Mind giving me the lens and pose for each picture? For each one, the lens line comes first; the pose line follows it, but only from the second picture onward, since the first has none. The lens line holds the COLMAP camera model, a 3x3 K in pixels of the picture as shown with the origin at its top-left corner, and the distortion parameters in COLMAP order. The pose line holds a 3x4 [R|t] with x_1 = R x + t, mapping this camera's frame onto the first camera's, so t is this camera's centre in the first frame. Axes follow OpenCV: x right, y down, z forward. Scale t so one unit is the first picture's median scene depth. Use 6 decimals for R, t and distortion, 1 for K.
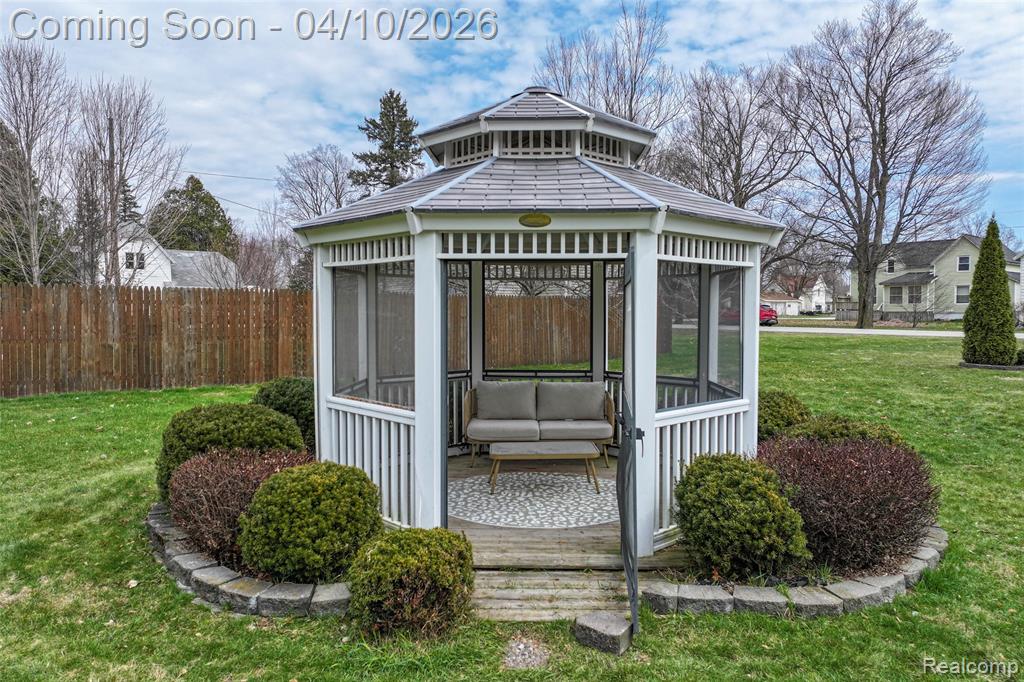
lens RADIAL K [[717.0, 0, 512.0], [0, 717.0, 341.0], [0, 0, 1]] dist [-0.000393, 0.010872]
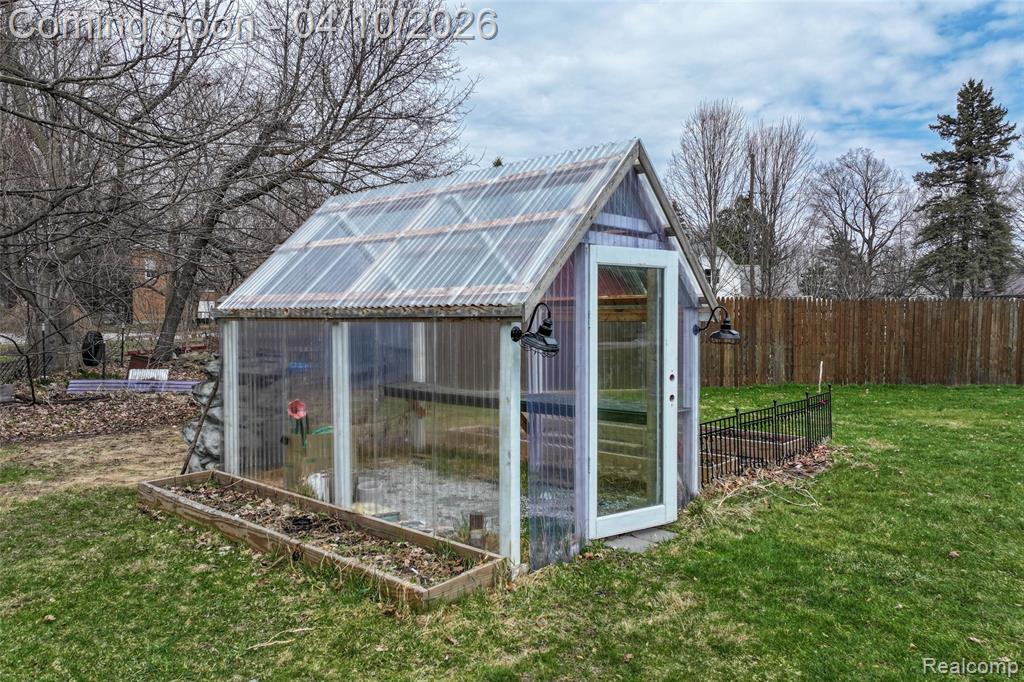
lens RADIAL K [[717.0, 0, 512.0], [0, 717.0, 341.0], [0, 0, 1]] dist [-0.000393, 0.010872]
pose [[0.805641, 0.015102, -0.592211, -0.090575], [-0.023082, 0.999716, -0.005907, 0.003659], [0.591954, 0.018428, 0.805761, -0.083830]]
